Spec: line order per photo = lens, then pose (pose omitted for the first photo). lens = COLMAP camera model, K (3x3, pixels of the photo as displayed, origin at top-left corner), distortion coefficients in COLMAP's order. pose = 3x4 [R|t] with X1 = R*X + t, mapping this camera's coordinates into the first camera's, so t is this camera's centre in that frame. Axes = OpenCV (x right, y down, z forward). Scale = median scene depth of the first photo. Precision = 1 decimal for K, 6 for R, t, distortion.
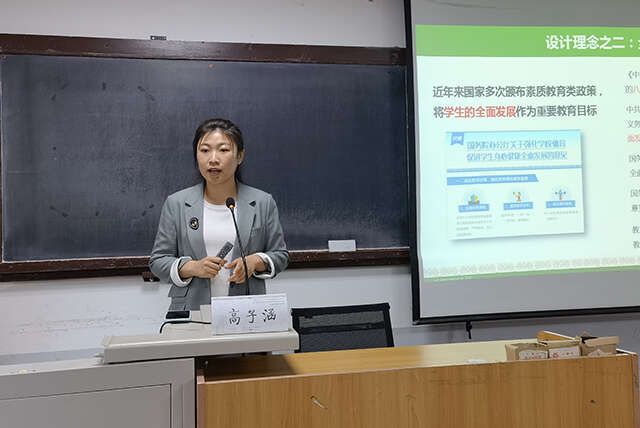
lens RADIAL K [[671.5, 0, 310.1], [0, 671.5, 182.9], [0, 0, 1]] dist [0.070474, 0.015753]
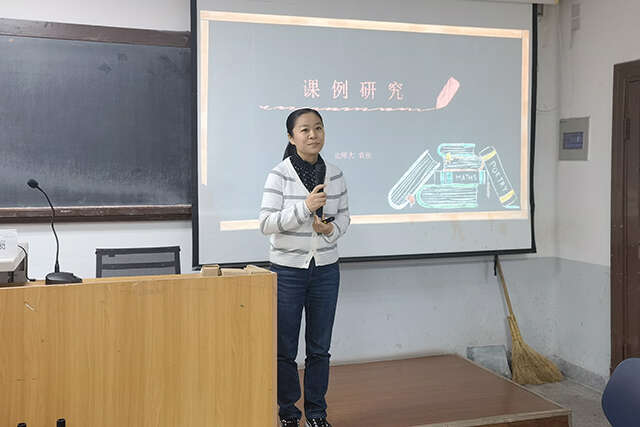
lens RADIAL K [[741.4, 0, 319.9], [0, 741.4, 178.1], [0, 0, 1]] dist [-0.004897, 0.400638]
pose [[0.992938, 0.020458, 0.116859, 0.220636], [-0.025048, 0.998966, 0.037946, -0.005628], [-0.115962, -0.040605, 0.992423, -0.309348]]
